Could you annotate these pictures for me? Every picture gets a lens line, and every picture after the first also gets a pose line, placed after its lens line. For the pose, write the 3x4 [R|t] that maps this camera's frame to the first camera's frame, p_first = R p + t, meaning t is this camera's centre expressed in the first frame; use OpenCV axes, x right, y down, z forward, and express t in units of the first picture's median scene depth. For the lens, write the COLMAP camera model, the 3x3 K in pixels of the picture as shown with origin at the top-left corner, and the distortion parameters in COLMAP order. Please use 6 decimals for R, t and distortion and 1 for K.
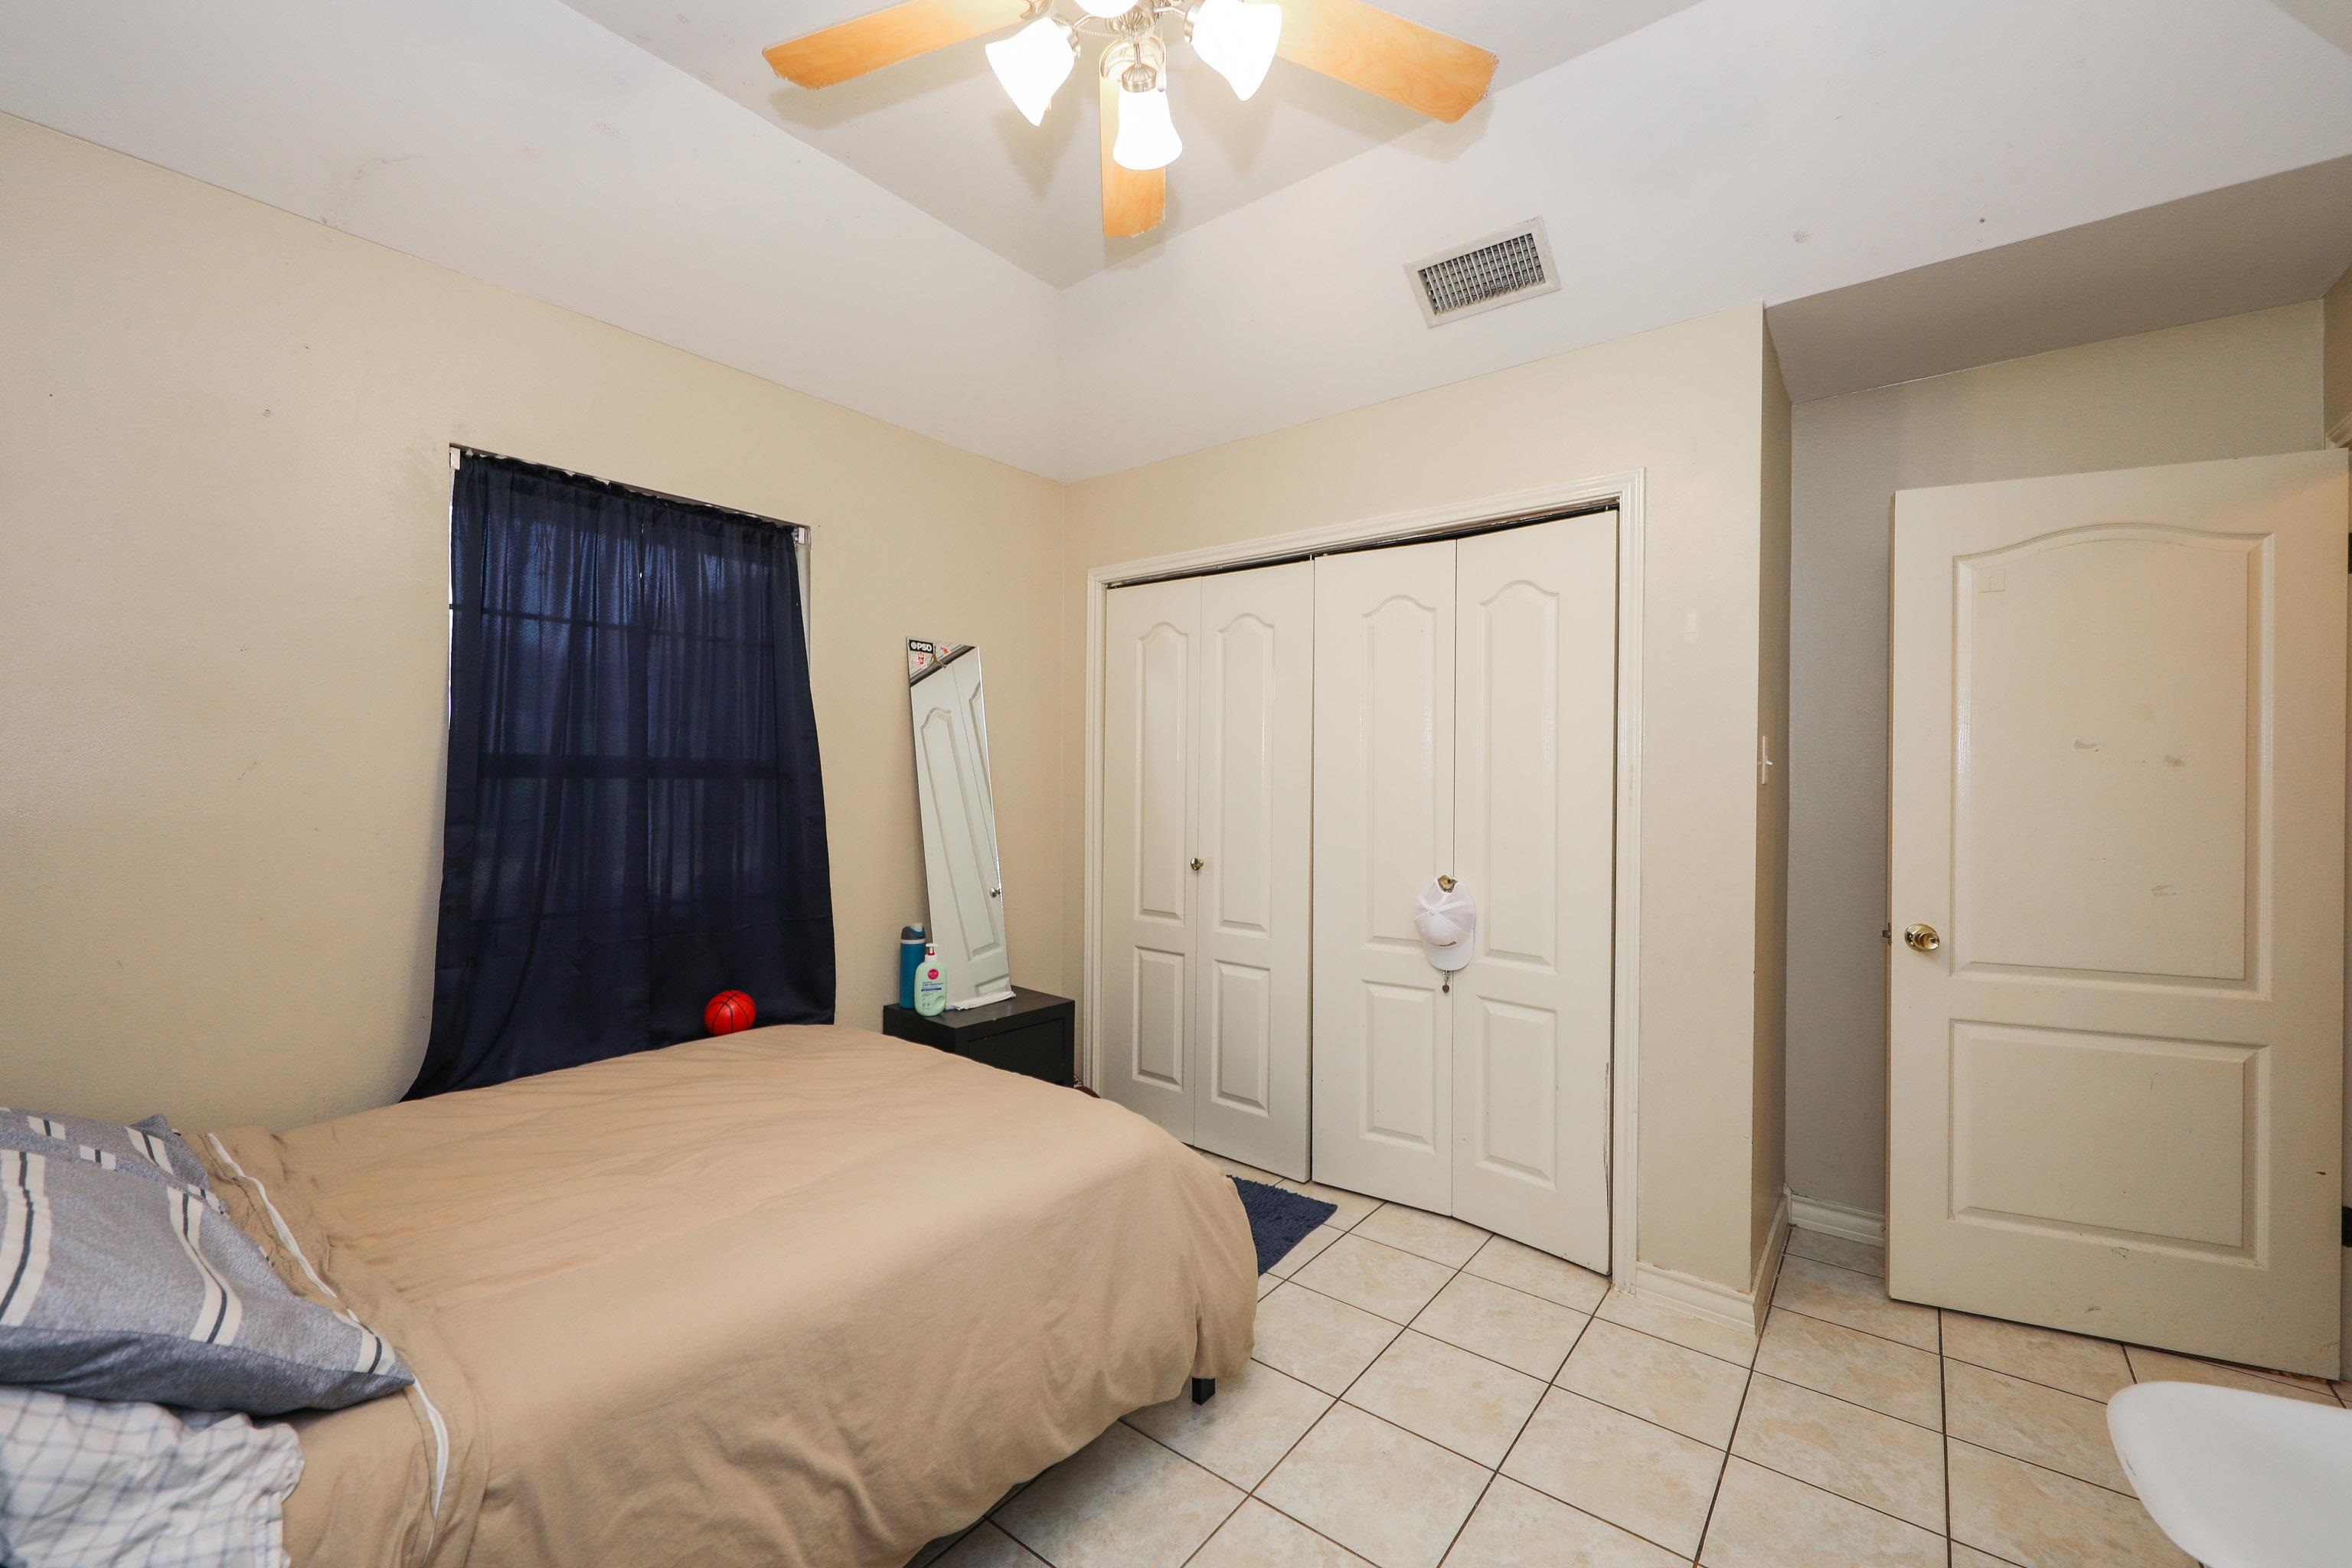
lens RADIAL K [[947.0, 0, 1177.7], [0, 947.0, 770.9], [0, 0, 1]] dist [0.001050, -0.005320]
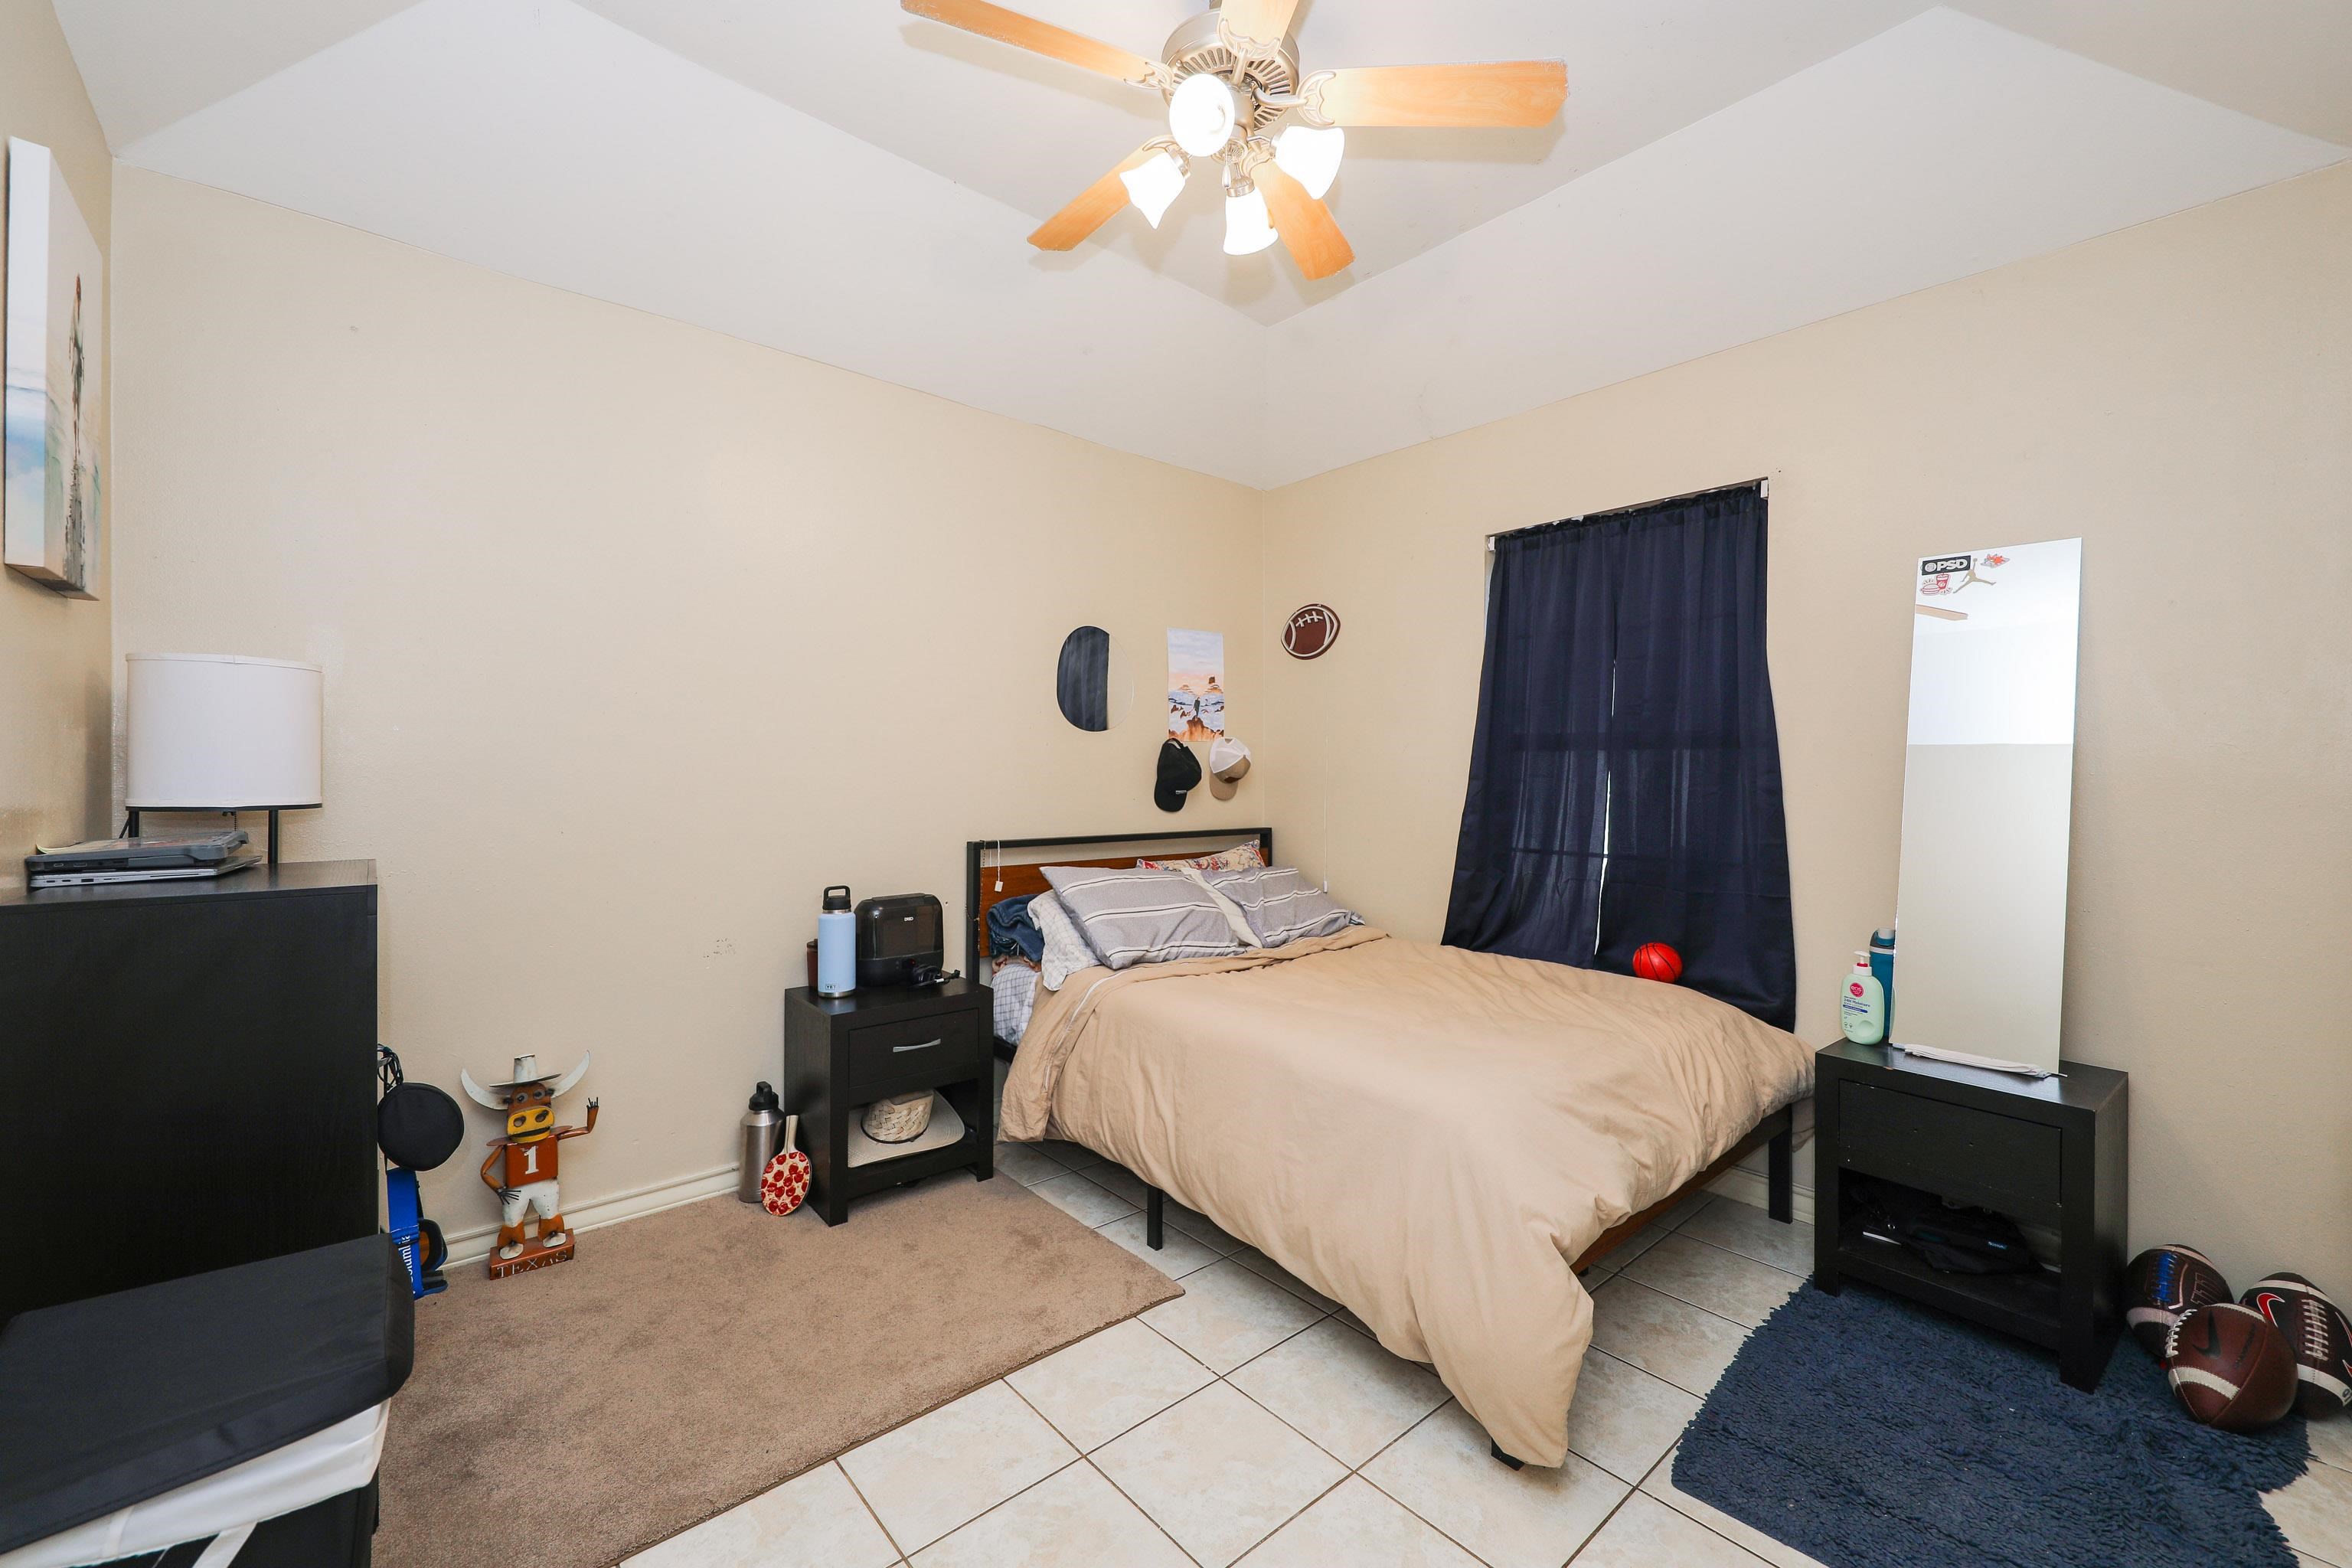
lens RADIAL K [[947.0, 0, 1177.7], [0, 947.0, 770.9], [0, 0, 1]] dist [0.001050, -0.005320]
pose [[-0.216661, -0.001974, -0.976245, 0.781473], [0.006089, 0.999976, -0.003373, 0.037986], [0.976228, -0.006675, -0.216643, 0.765409]]
